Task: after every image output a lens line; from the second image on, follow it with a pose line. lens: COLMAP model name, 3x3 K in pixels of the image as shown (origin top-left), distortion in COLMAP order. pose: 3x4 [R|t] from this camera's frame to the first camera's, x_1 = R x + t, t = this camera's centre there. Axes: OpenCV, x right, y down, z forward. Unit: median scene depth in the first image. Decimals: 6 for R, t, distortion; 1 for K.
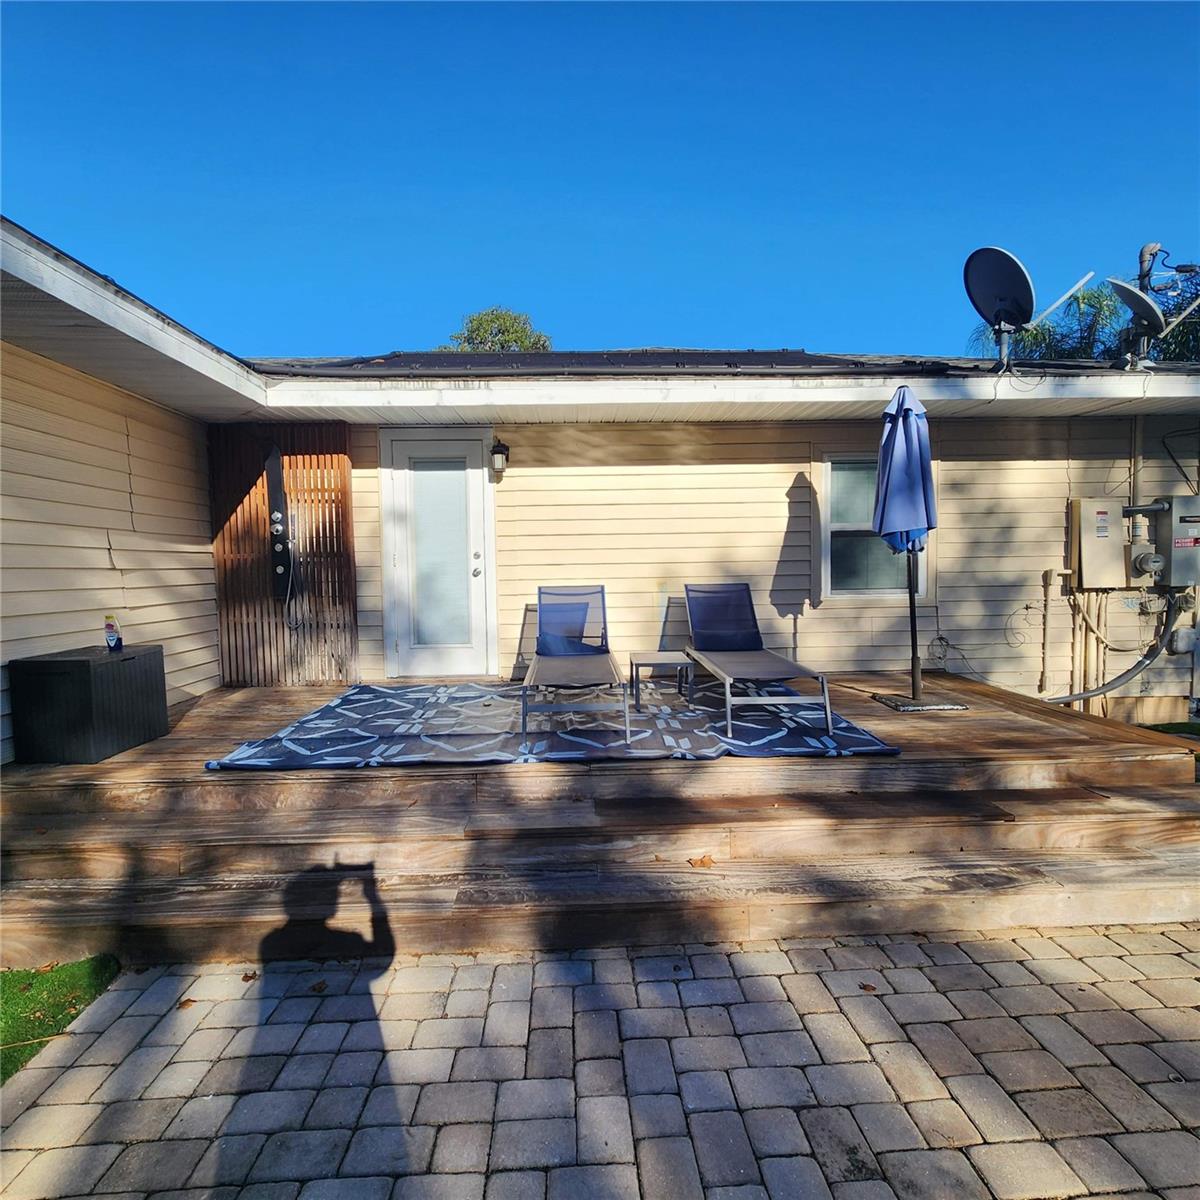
lens RADIAL K [[649.6, 0, 598.0], [0, 649.6, 601.3], [0, 0, 1]] dist [0.007004, -0.002530]
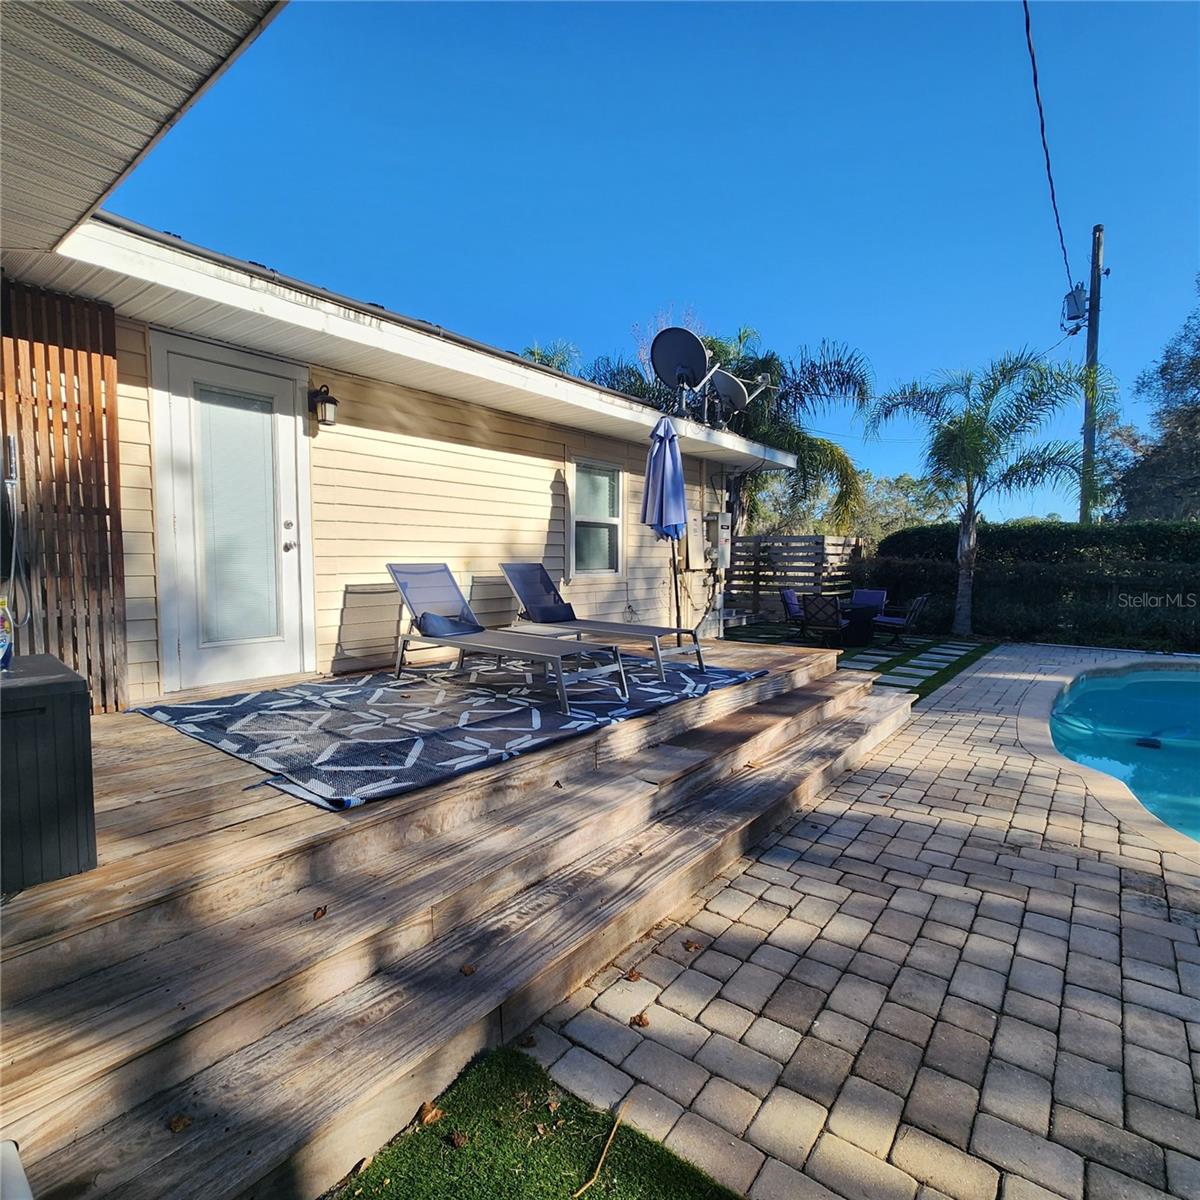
lens RADIAL K [[649.6, 0, 580.3], [0, 649.6, 608.6], [0, 0, 1]] dist [0.007004, -0.002530]
pose [[0.652540, -0.041241, 0.756631, -0.559965], [0.024372, 0.999144, 0.033440, 0.014136], [-0.757362, -0.003381, 0.652986, 0.207453]]
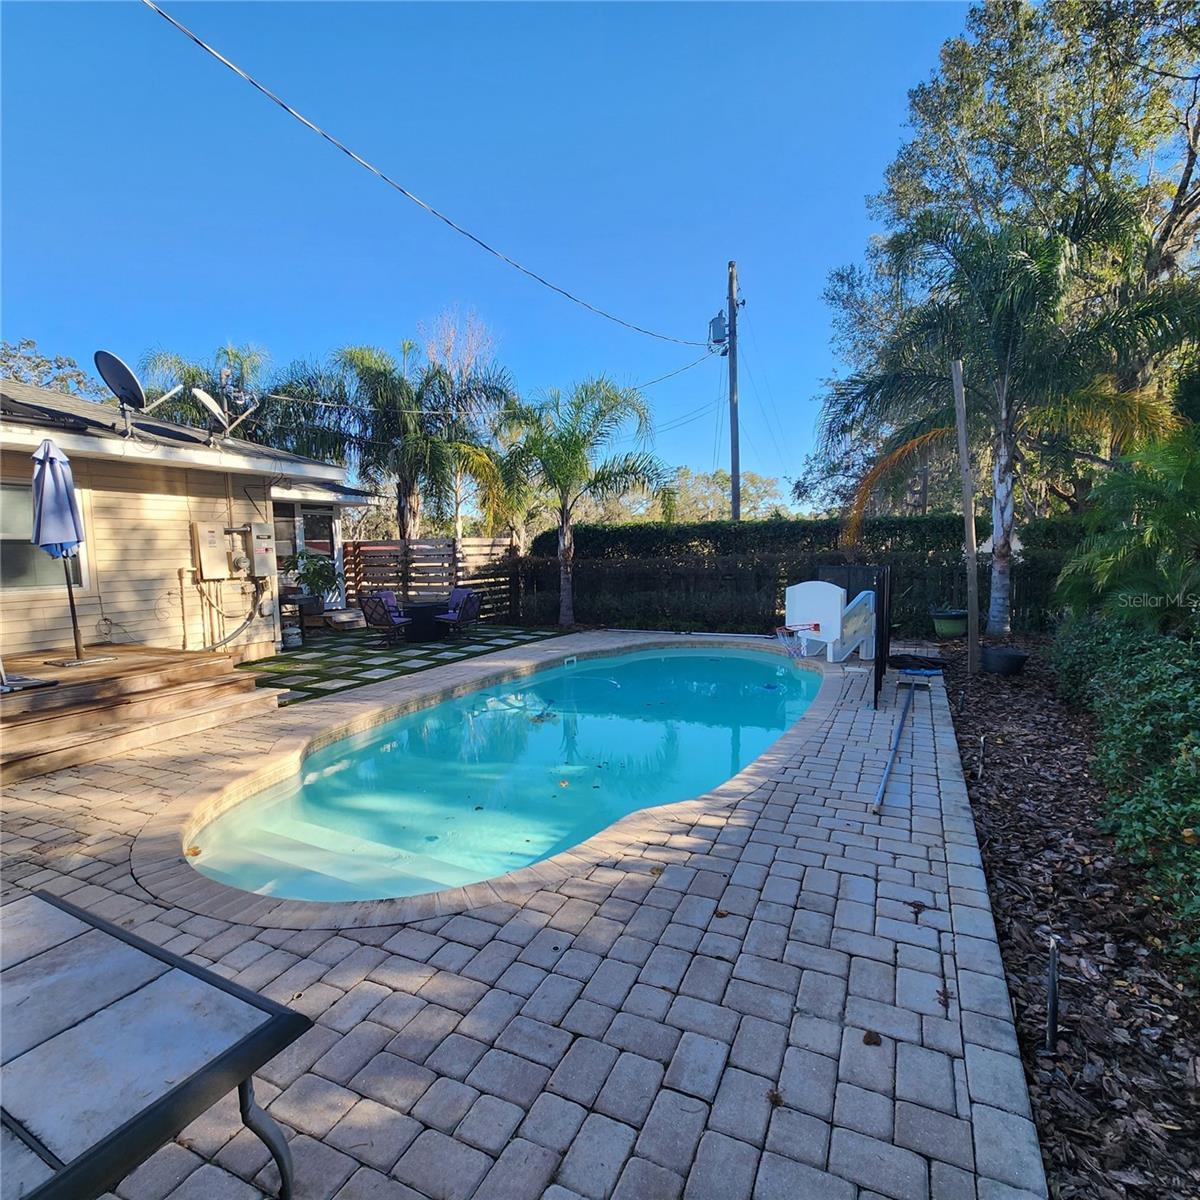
lens RADIAL K [[649.6, 0, 591.1], [0, 649.6, 606.1], [0, 0, 1]] dist [0.007004, -0.002530]
pose [[0.480897, -0.070677, 0.873924, -0.183511], [0.060537, 0.997044, 0.047323, 0.026595], [-0.874685, 0.030148, 0.483754, -0.574075]]
